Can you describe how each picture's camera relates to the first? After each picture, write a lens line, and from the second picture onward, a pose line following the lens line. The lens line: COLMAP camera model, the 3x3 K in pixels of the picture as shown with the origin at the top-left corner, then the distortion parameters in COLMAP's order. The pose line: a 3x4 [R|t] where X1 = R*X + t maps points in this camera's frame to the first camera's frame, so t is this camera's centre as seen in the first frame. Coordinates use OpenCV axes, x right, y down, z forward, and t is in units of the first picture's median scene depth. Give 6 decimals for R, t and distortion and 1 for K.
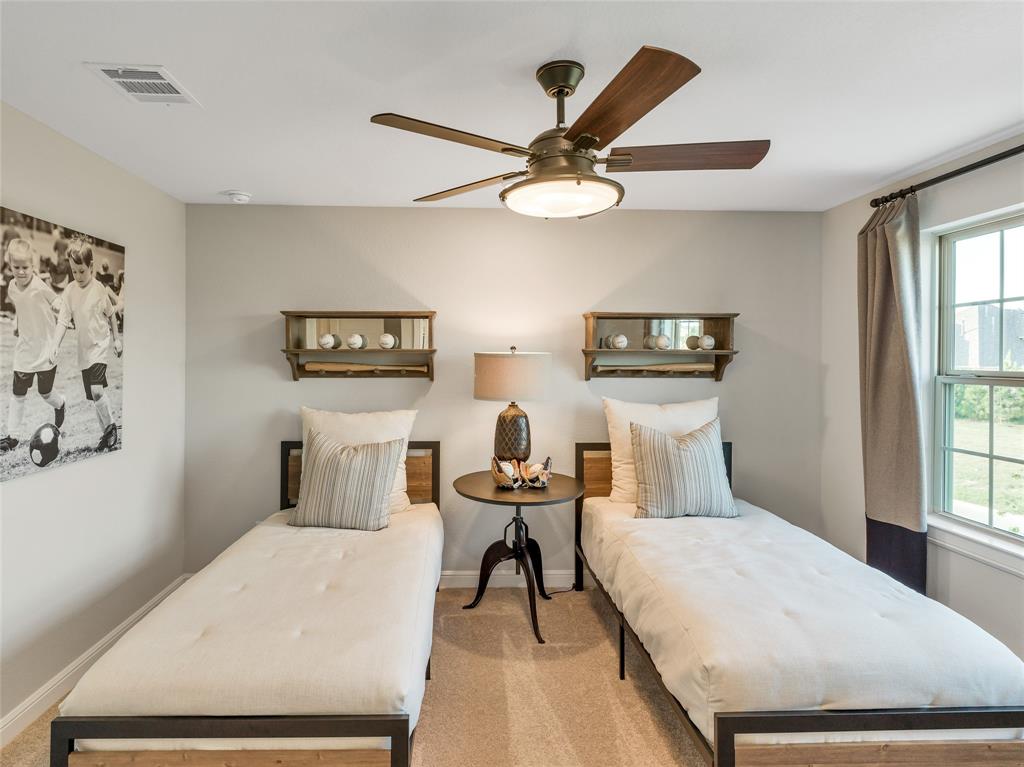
lens RADIAL K [[566.8, 0, 511.9], [0, 566.8, 363.5], [0, 0, 1]] dist [-0.001257, -0.000398]
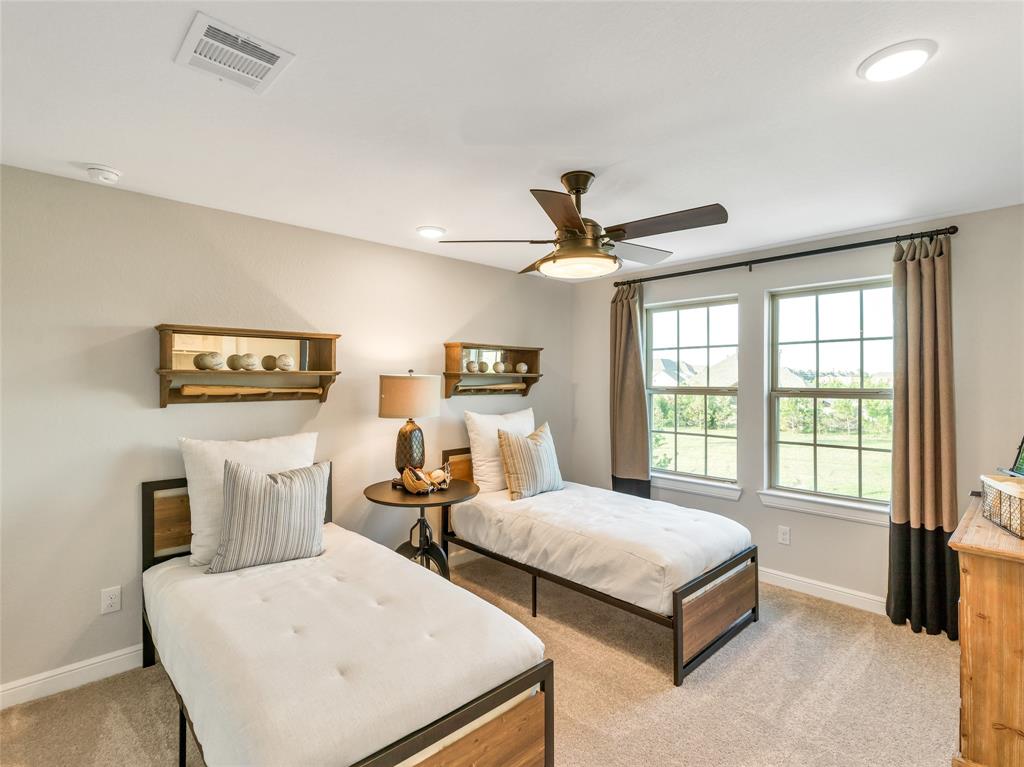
lens RADIAL K [[513.0, 0, 514.2], [0, 513.0, 379.5], [0, 0, 1]] dist [-0.000562, -0.000145]
pose [[0.739880, -0.001939, 0.672736, -0.534402], [0.006820, 0.999966, -0.004618, -0.004067], [-0.672704, 0.008005, 0.739868, 0.098229]]
